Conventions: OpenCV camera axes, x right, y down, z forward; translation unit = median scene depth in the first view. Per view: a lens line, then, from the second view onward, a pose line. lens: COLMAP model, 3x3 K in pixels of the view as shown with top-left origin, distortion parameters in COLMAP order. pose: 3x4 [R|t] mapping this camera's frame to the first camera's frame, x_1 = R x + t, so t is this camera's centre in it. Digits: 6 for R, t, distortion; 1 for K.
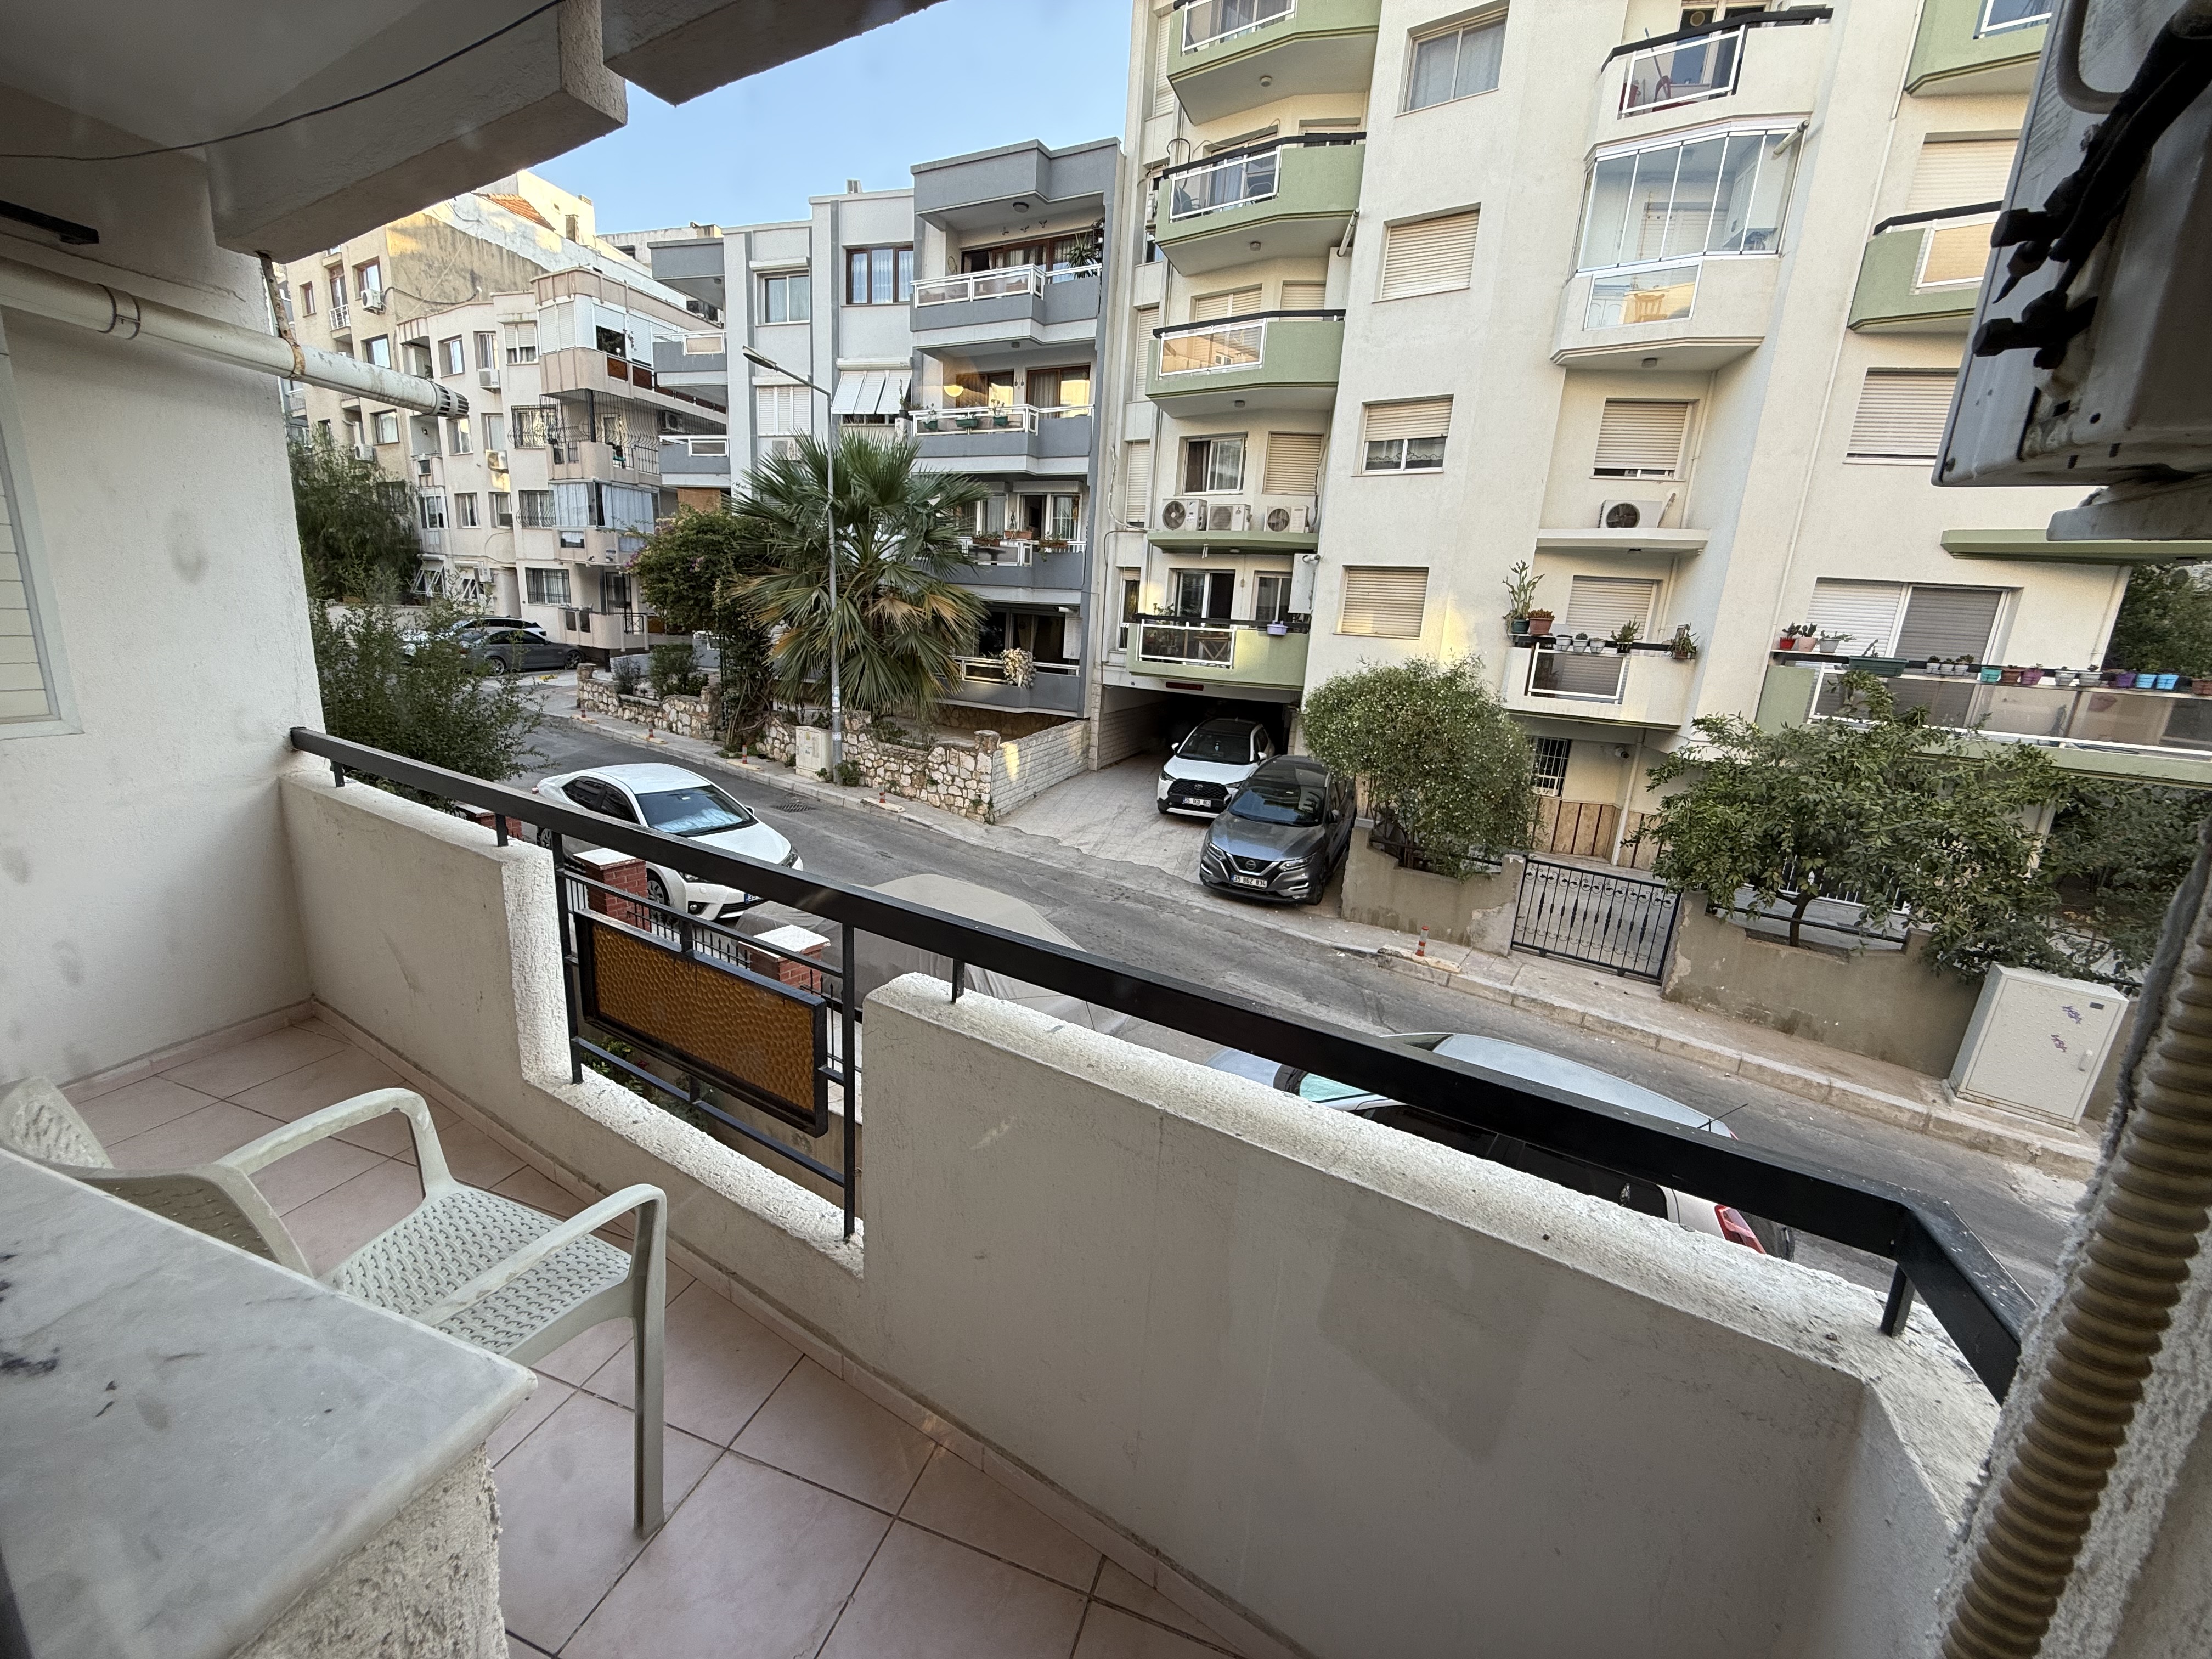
lens RADIAL K [[881.8, 0, 1106.0], [0, 881.8, 829.5], [0, 0, 1]] dist [0.001464, 0.000207]
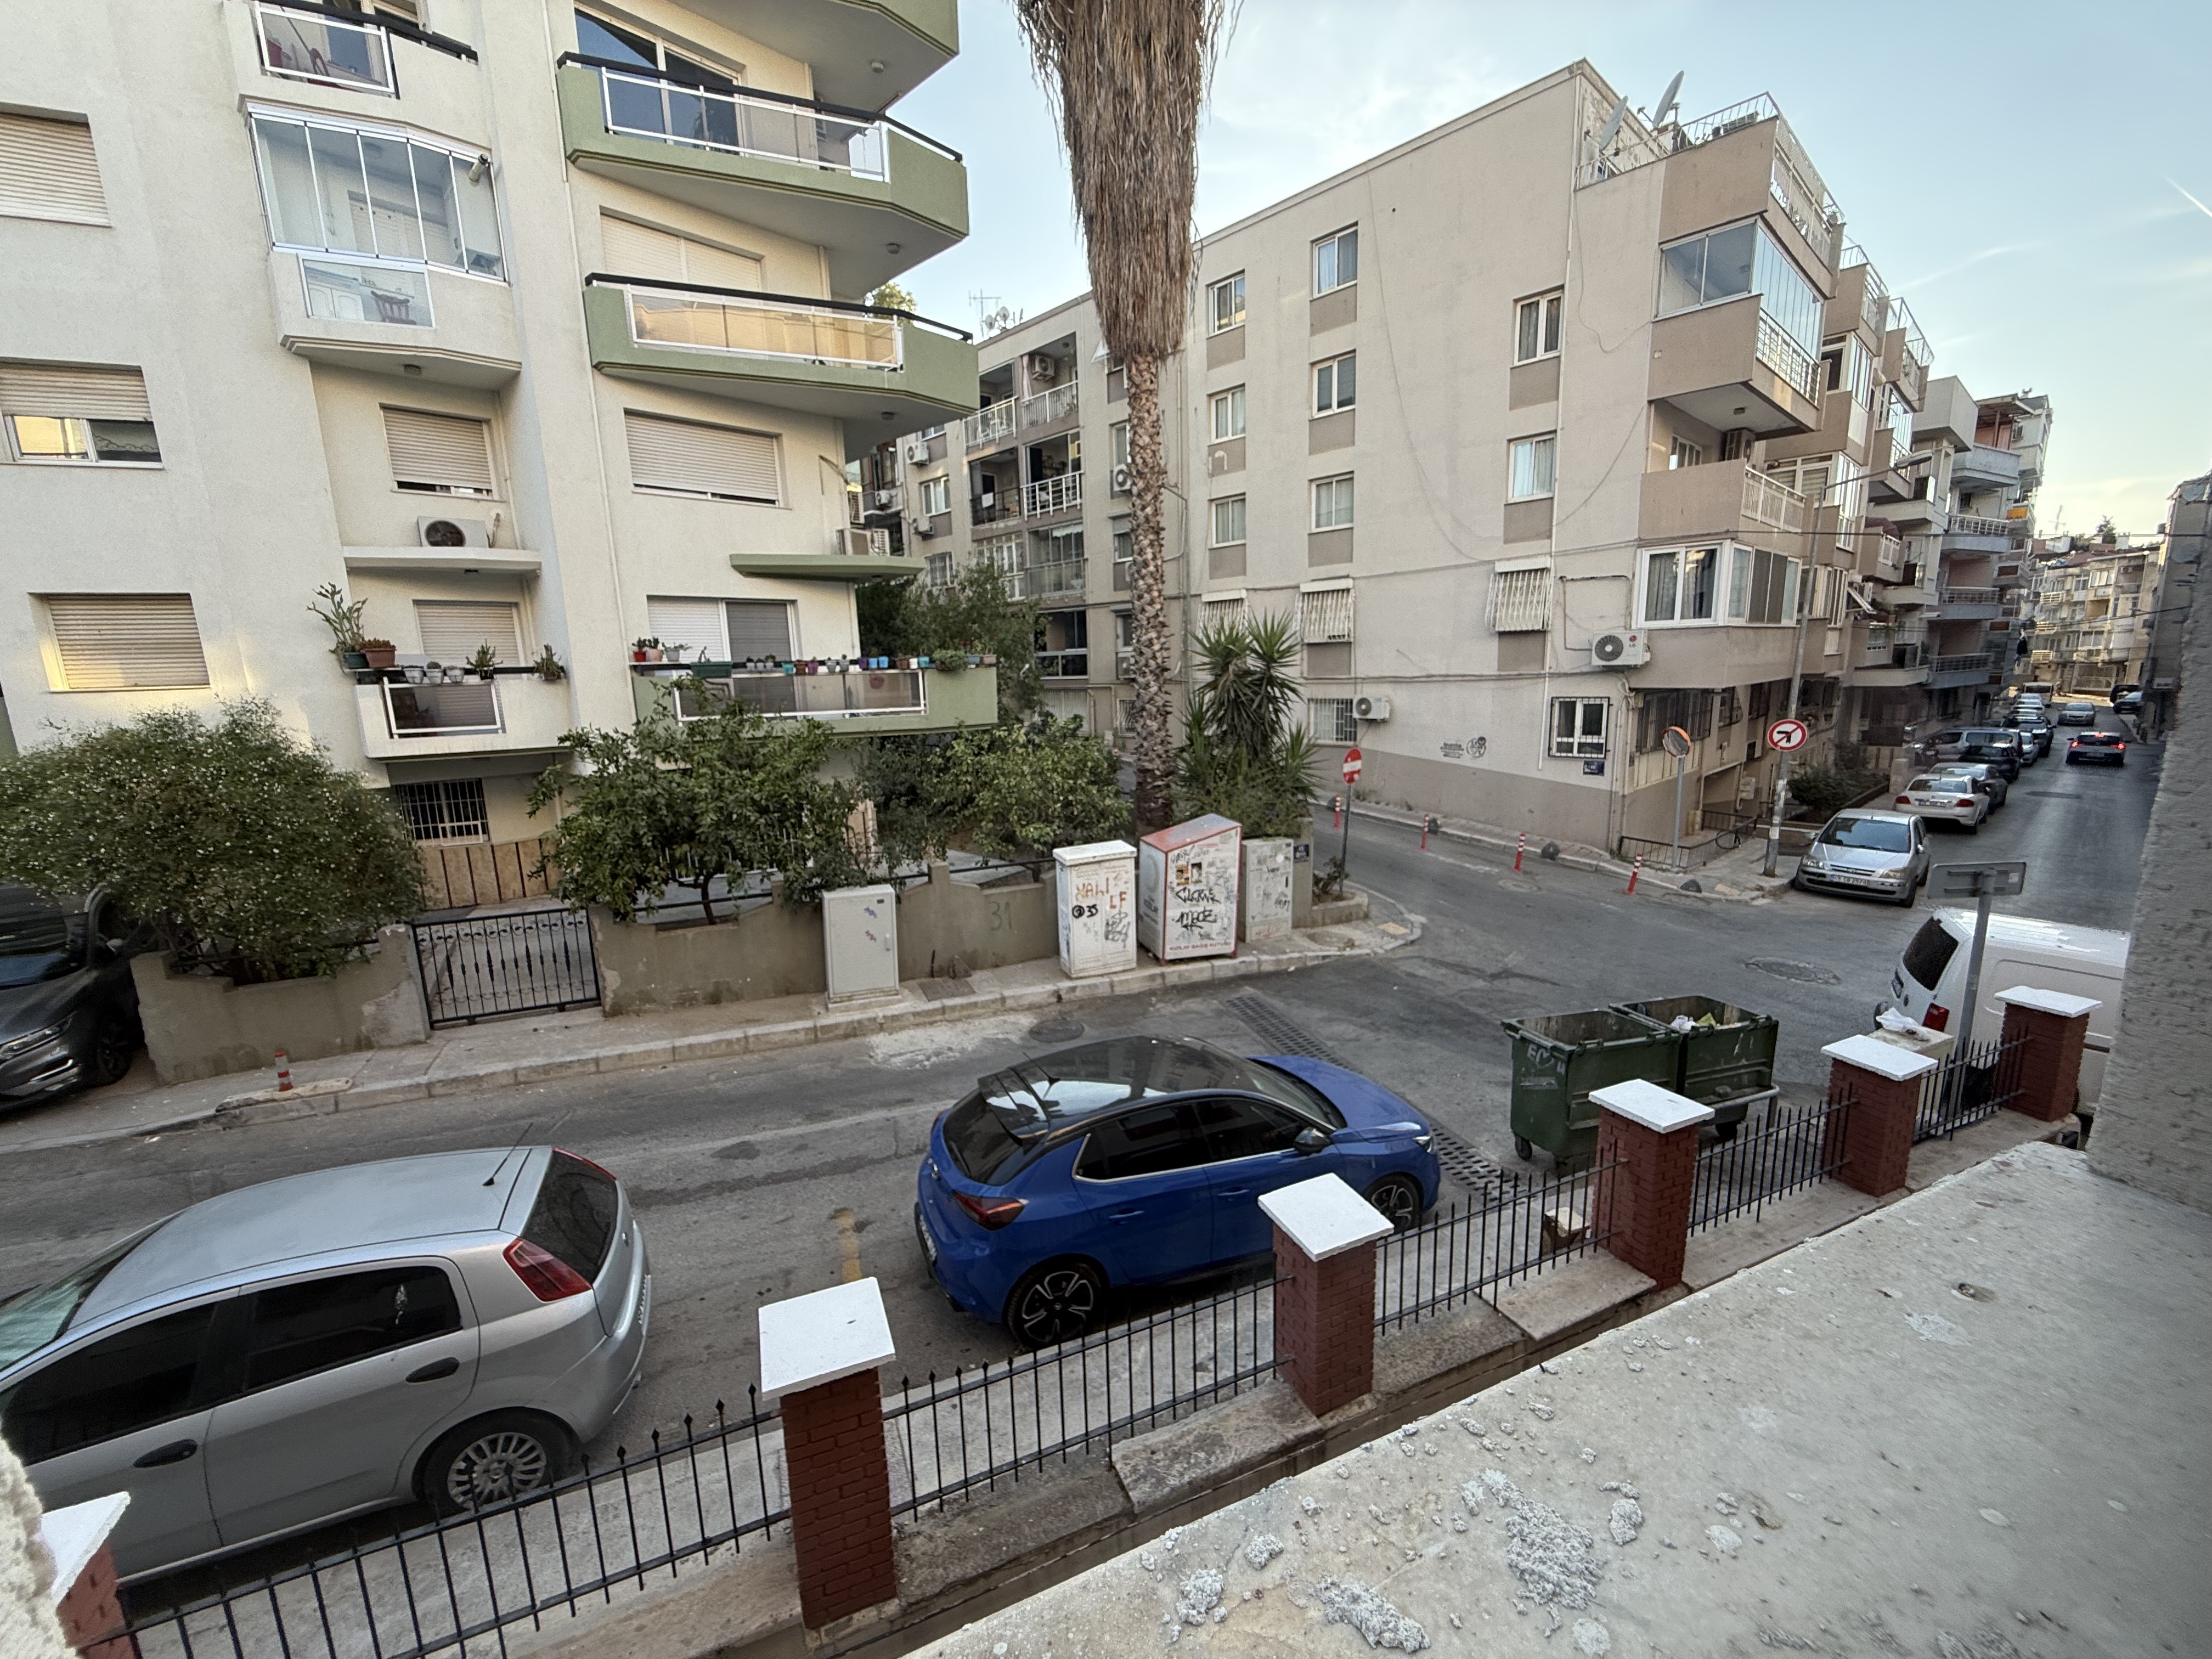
lens RADIAL K [[881.8, 0, 1106.0], [0, 881.8, 829.5], [0, 0, 1]] dist [0.001464, 0.000207]
pose [[0.542532, -0.231717, 0.807444, 0.167436], [0.261383, 0.960053, 0.099886, 0.033729], [-0.798335, 0.156861, 0.581426, -0.045824]]
